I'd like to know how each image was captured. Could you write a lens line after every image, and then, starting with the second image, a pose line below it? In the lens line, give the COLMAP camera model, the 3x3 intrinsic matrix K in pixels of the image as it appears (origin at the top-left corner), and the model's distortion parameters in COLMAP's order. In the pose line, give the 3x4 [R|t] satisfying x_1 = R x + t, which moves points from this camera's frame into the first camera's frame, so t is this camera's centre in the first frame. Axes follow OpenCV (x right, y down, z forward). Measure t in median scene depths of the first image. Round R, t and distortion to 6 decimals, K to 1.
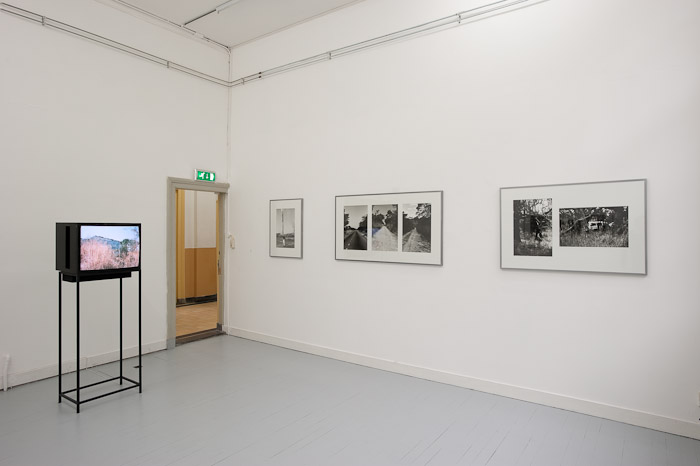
lens RADIAL K [[427.5, 0, 350.0], [0, 427.5, 233.0], [0, 0, 1]] dist [0.046911, 0.000140]
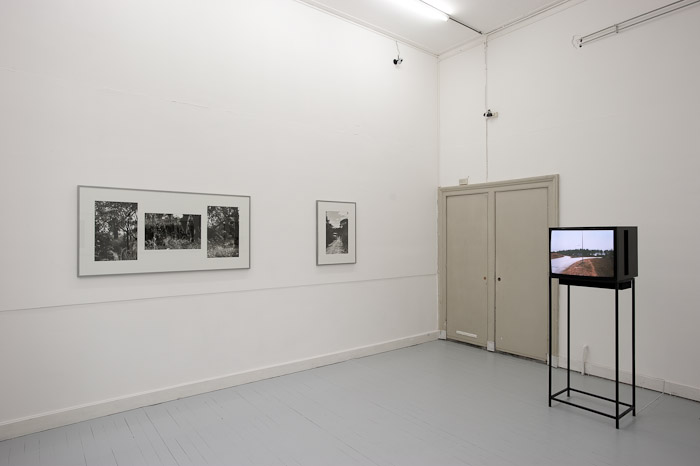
lens RADIAL K [[435.5, 0, 350.0], [0, 435.5, 233.0], [0, 0, 1]] dist [-0.049580, -0.000274]
pose [[0.263148, 0.001860, 0.964754, -0.723652], [0.004026, 0.999987, -0.003026, -0.005526], [-0.964747, 0.004680, 0.263138, 0.493871]]
